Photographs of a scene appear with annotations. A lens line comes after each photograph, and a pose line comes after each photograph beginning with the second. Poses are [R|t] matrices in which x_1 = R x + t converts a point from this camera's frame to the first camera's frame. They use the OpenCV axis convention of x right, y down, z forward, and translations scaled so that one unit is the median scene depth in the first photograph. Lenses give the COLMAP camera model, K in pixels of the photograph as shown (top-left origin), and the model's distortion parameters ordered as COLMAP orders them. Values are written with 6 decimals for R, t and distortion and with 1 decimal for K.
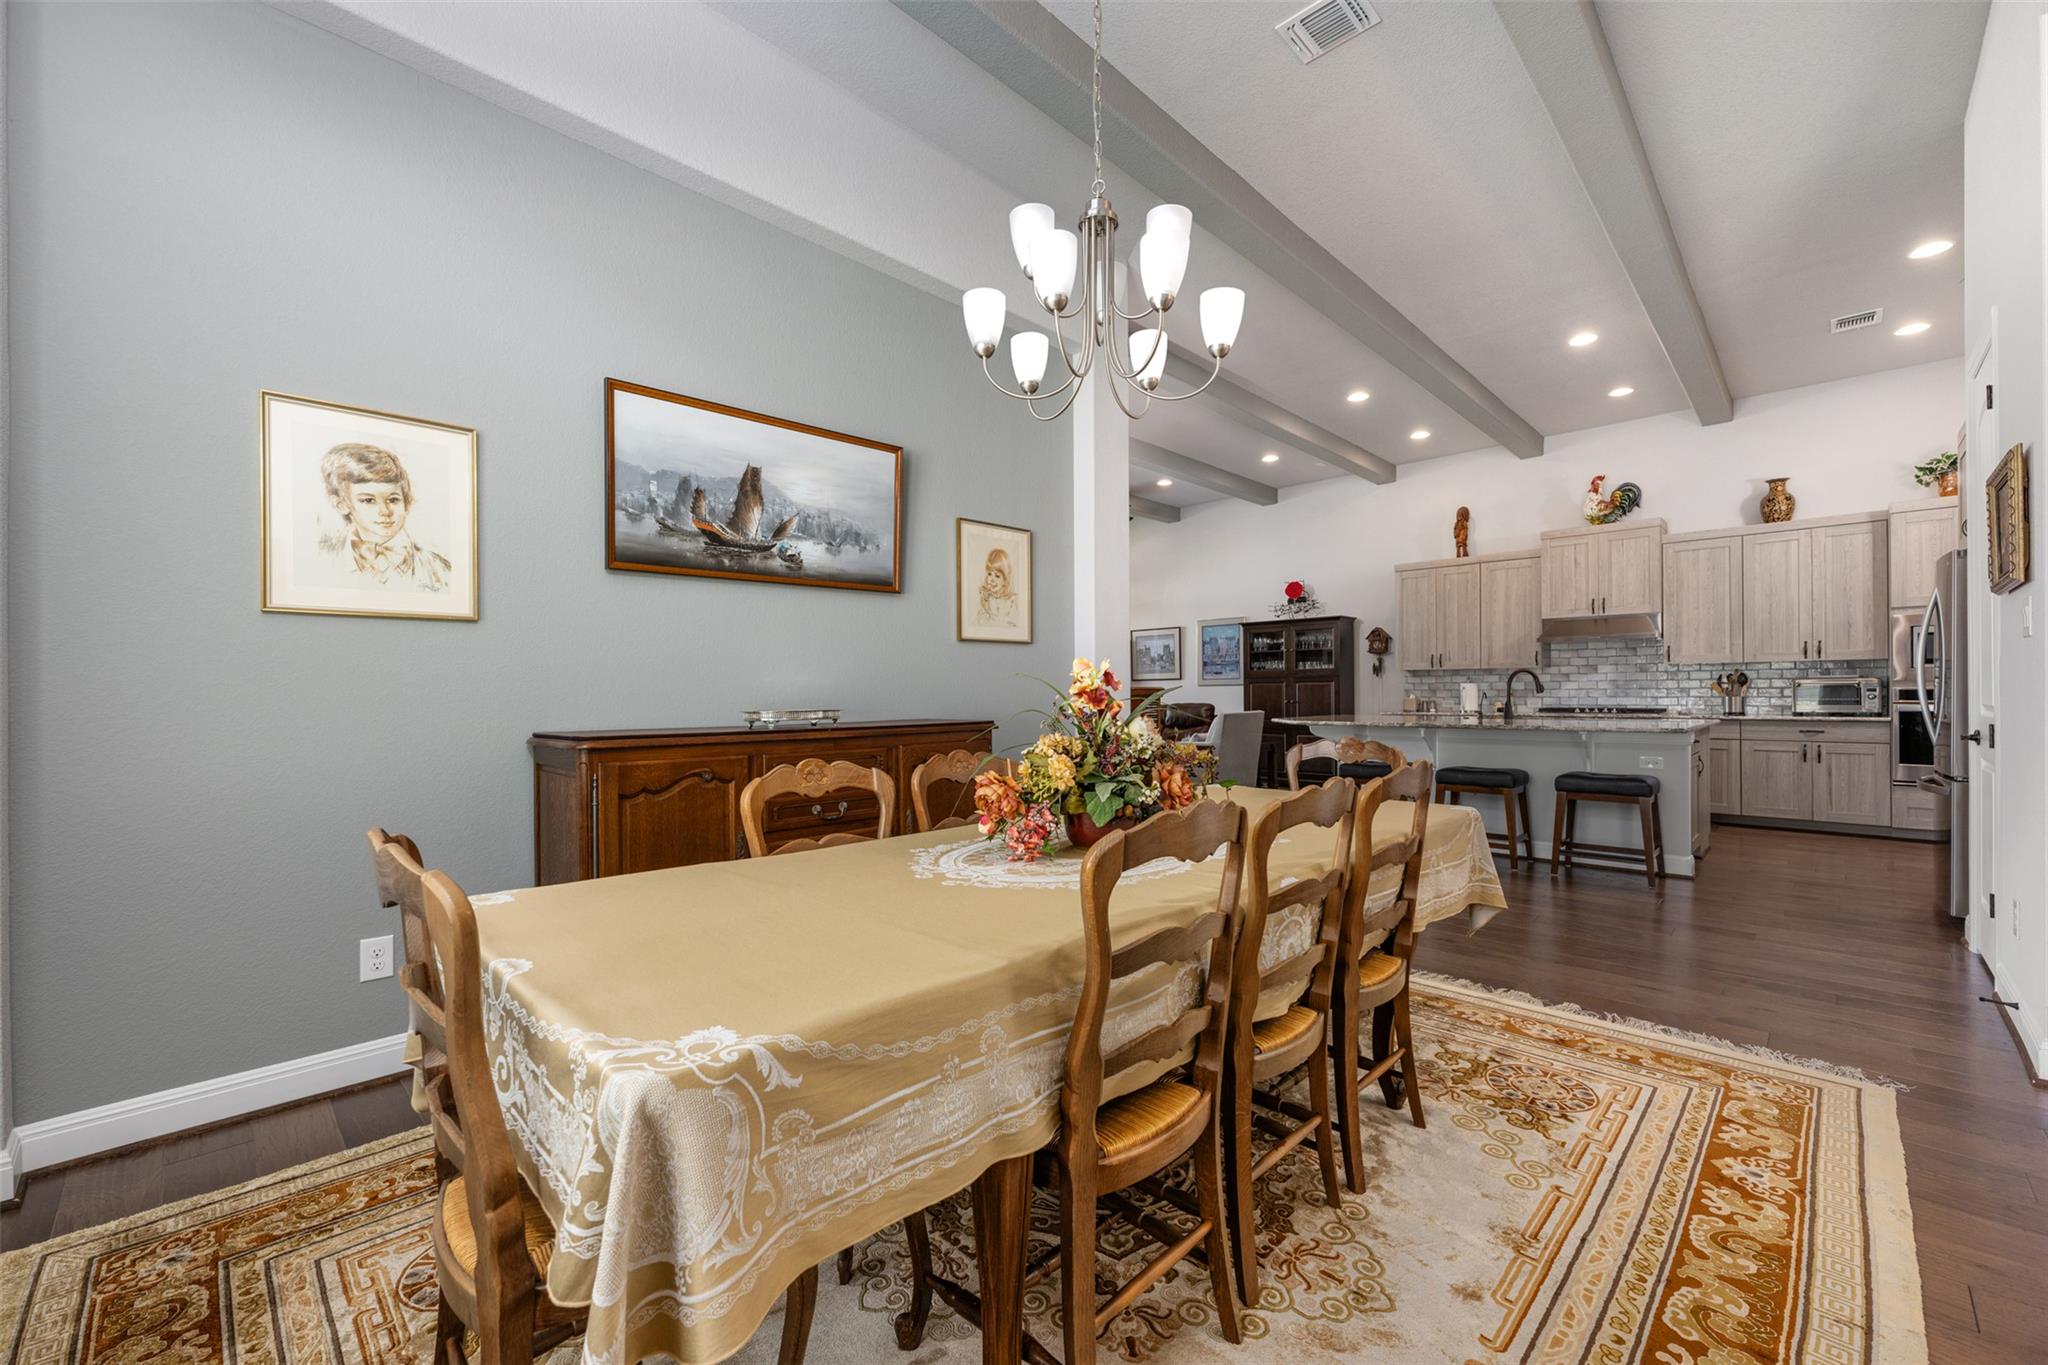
lens RADIAL K [[813.8, 0, 1016.9], [0, 813.8, 690.8], [0, 0, 1]] dist [-0.001466, 0.000237]
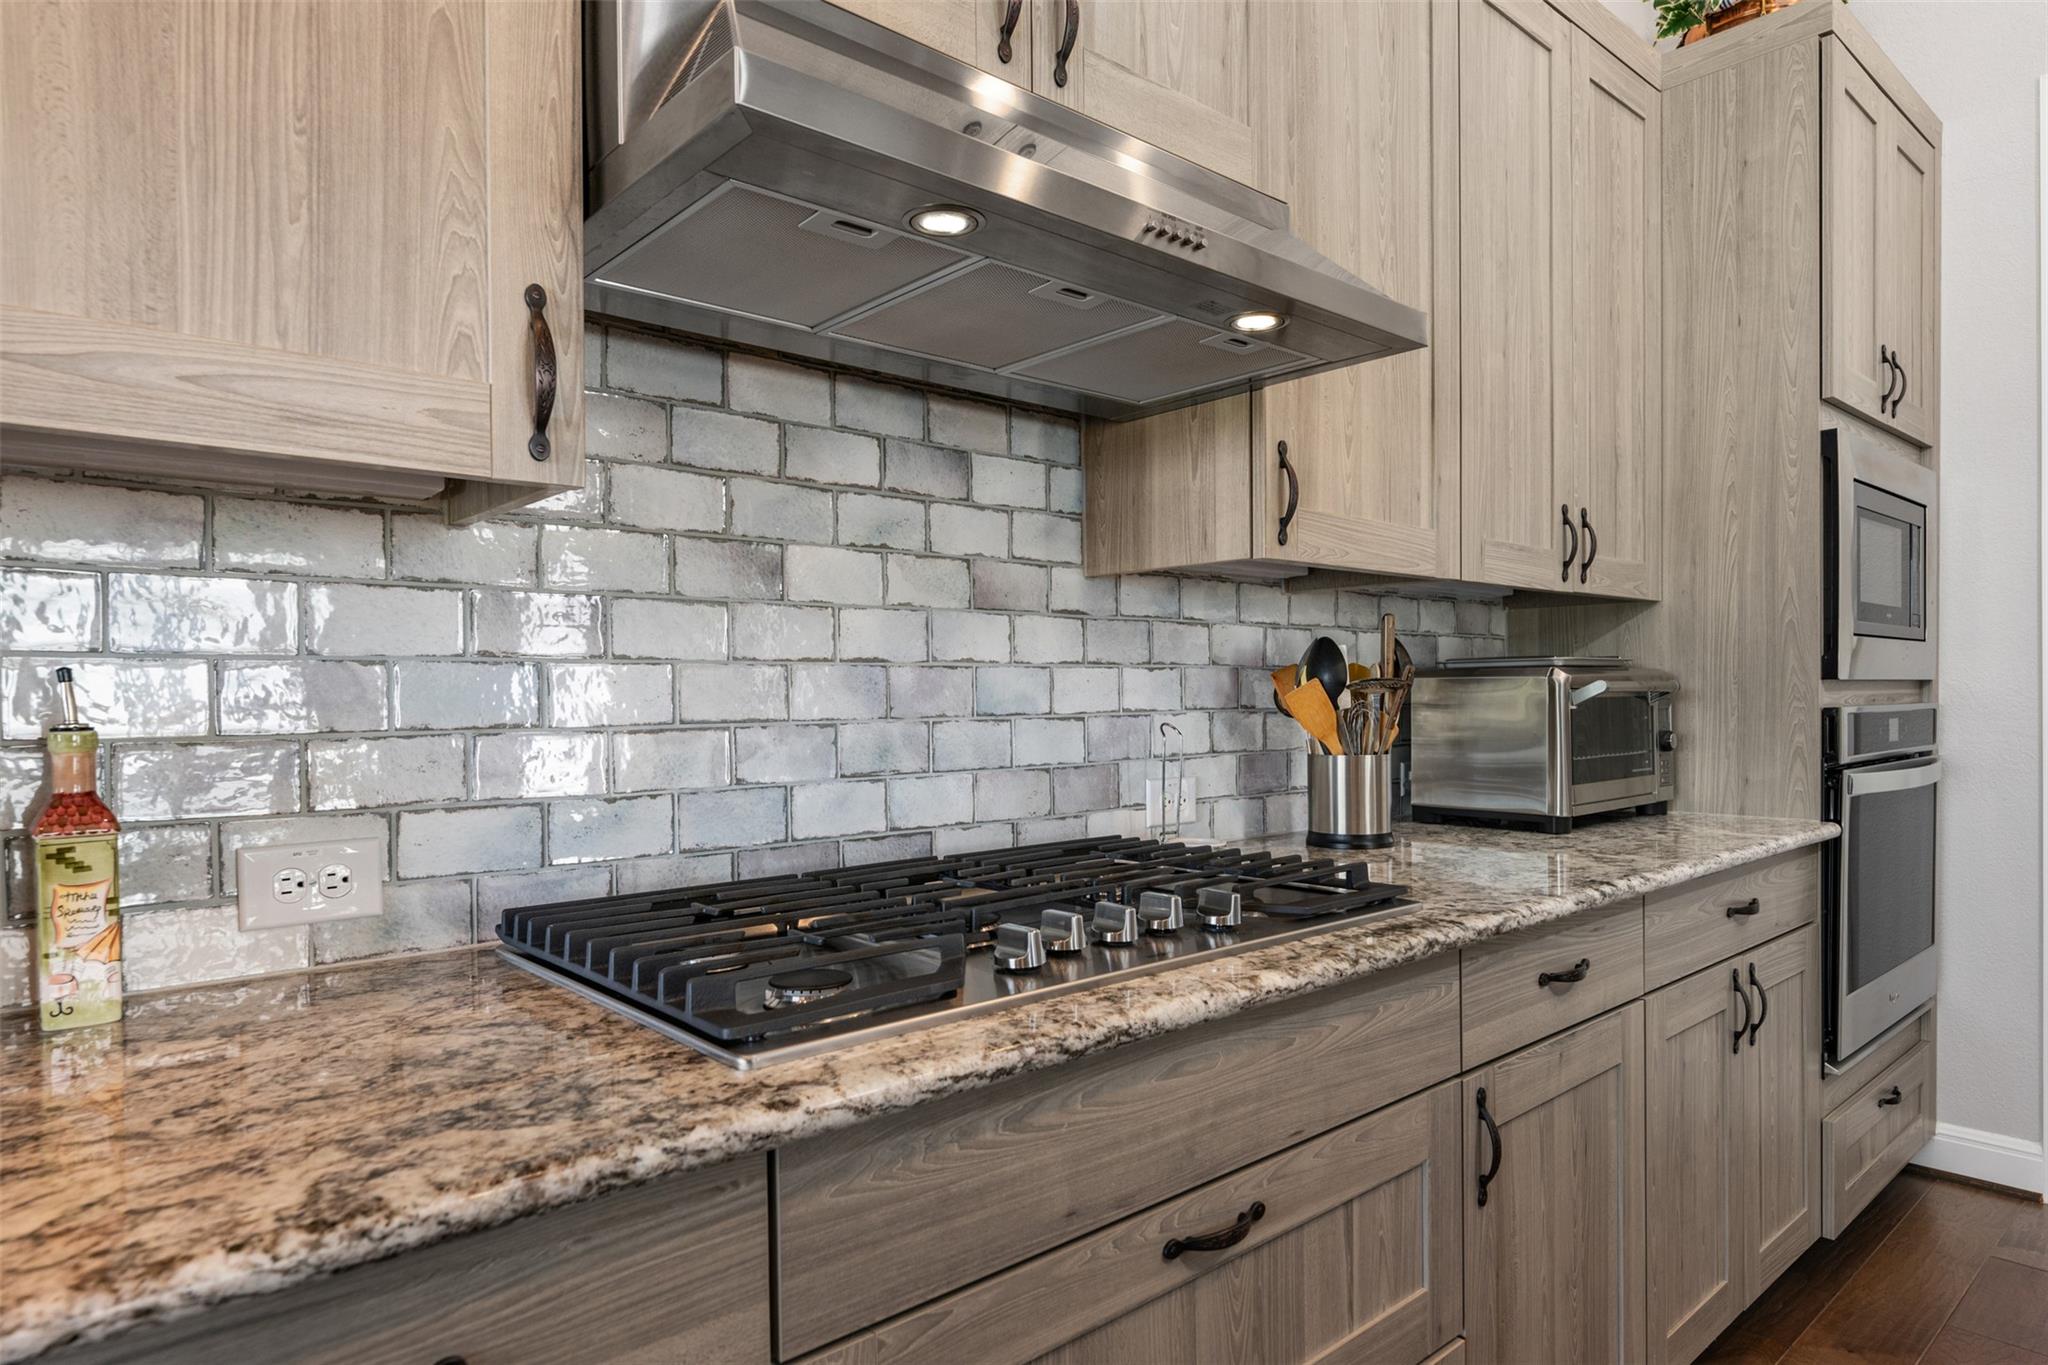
lens RADIAL K [[1214.1, 0, 1024.4], [0, 1214.1, 701.6], [0, 0, 1]] dist [0.007696, 0.000709]
pose [[0.052350, -0.003180, 0.998624, 0.664061], [0.006016, 0.999978, 0.002869, -0.008042], [-0.998611, 0.005857, 0.052368, 1.215020]]
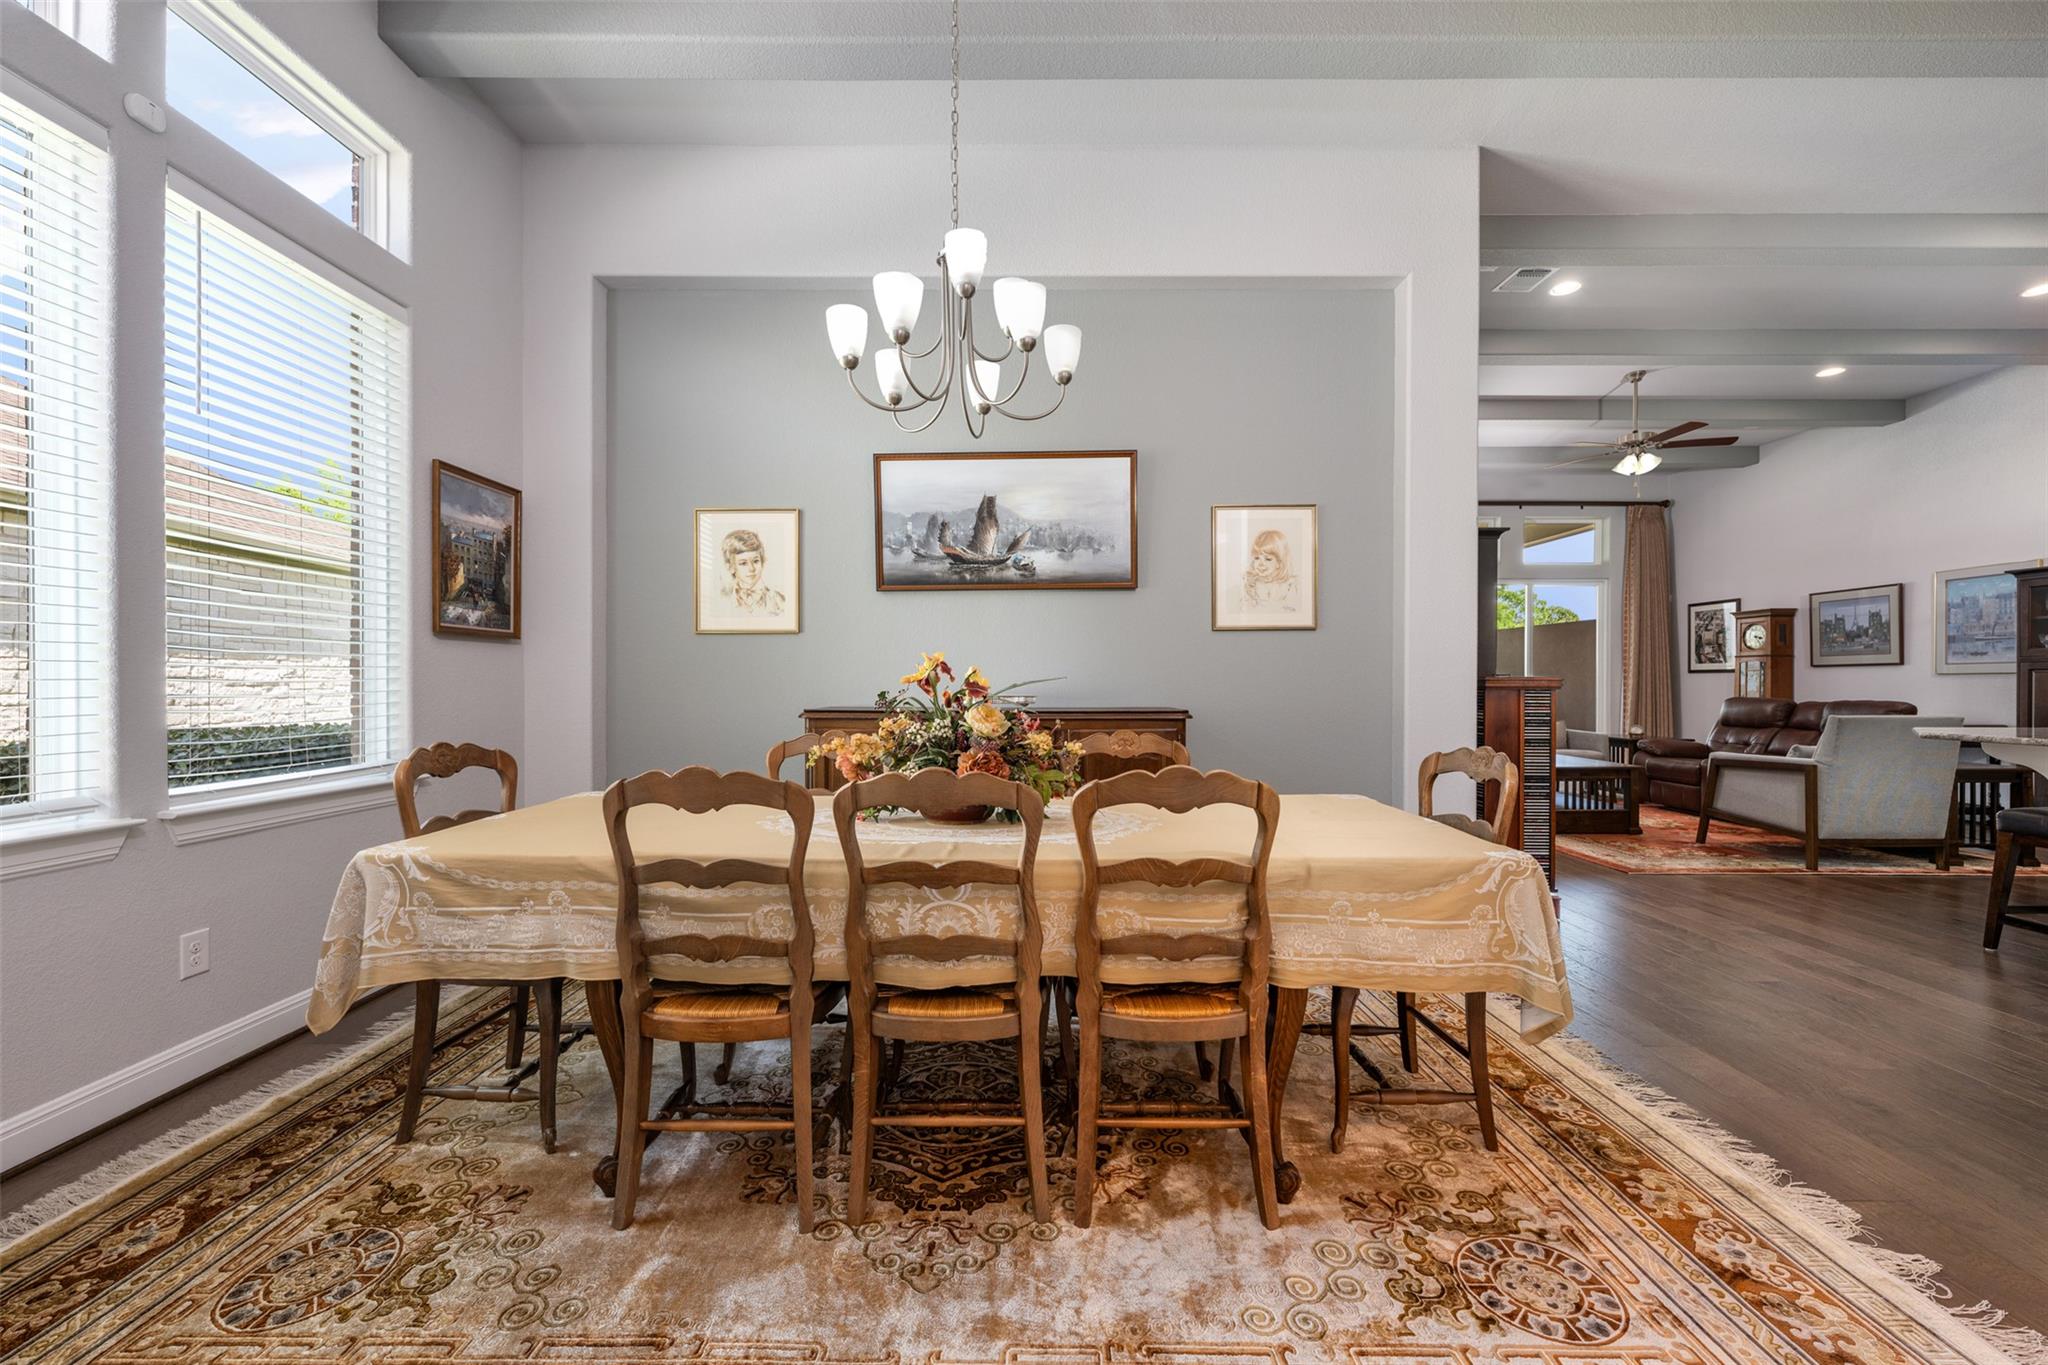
lens RADIAL K [[813.8, 0, 1027.3], [0, 813.8, 686.2], [0, 0, 1]] dist [-0.001466, 0.000237]
pose [[0.707163, 0.011800, -0.706952, 0.305283], [-0.004462, 0.999915, 0.012227, -0.002600], [0.707036, -0.005492, 0.707156, 0.090675]]
